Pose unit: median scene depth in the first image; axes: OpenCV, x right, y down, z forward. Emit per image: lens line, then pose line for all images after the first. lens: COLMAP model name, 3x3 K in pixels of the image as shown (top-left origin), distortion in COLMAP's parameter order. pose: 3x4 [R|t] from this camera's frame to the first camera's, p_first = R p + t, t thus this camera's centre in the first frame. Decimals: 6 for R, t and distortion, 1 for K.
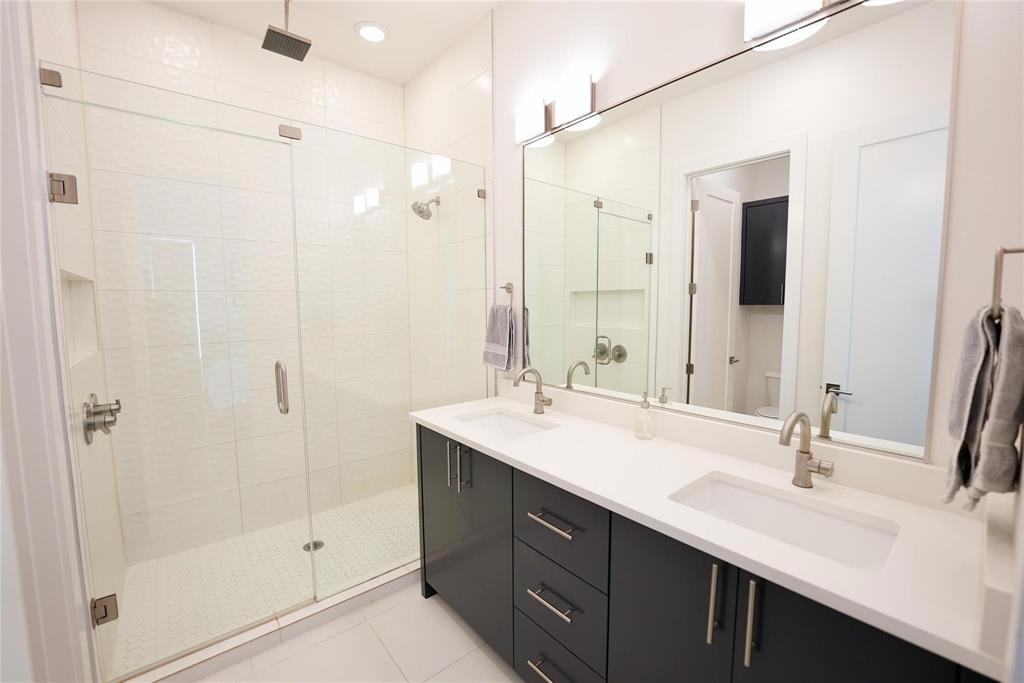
lens RADIAL K [[422.8, 0, 512.0], [0, 422.8, 341.5], [0, 0, 1]] dist [-0.016549, 0.000163]
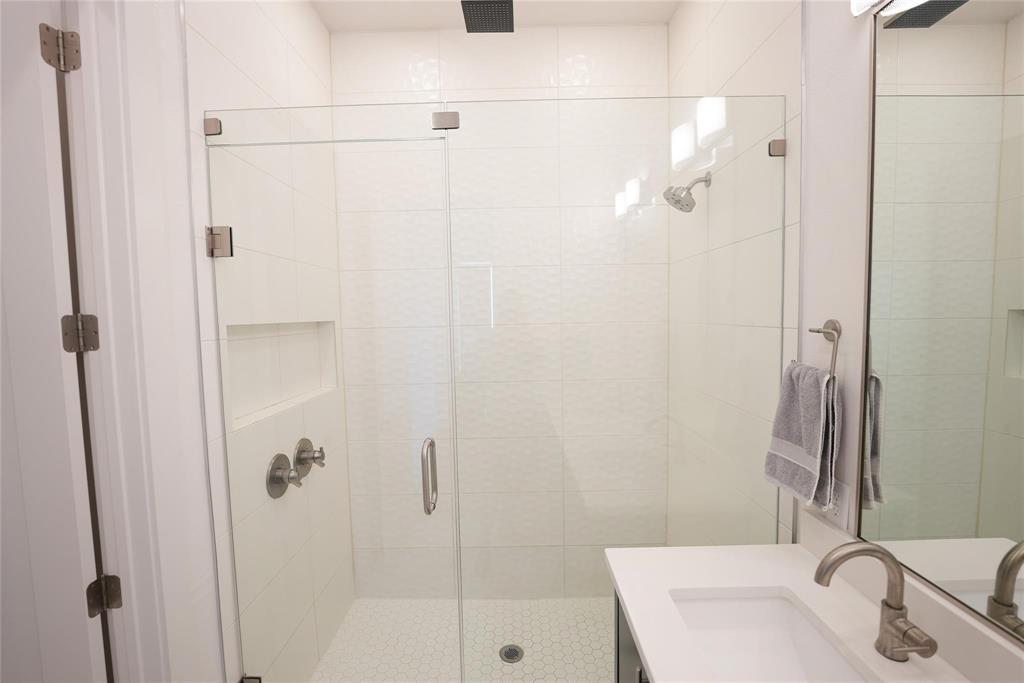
lens RADIAL K [[445.2, 0, 512.0], [0, 445.2, 341.5], [0, 0, 1]] dist [-0.016649, 0.001186]
pose [[0.763920, 0.033224, -0.644455, 0.039375], [-0.040819, 0.999162, 0.003125, -0.101627], [0.644019, 0.023919, 0.764636, 0.384813]]
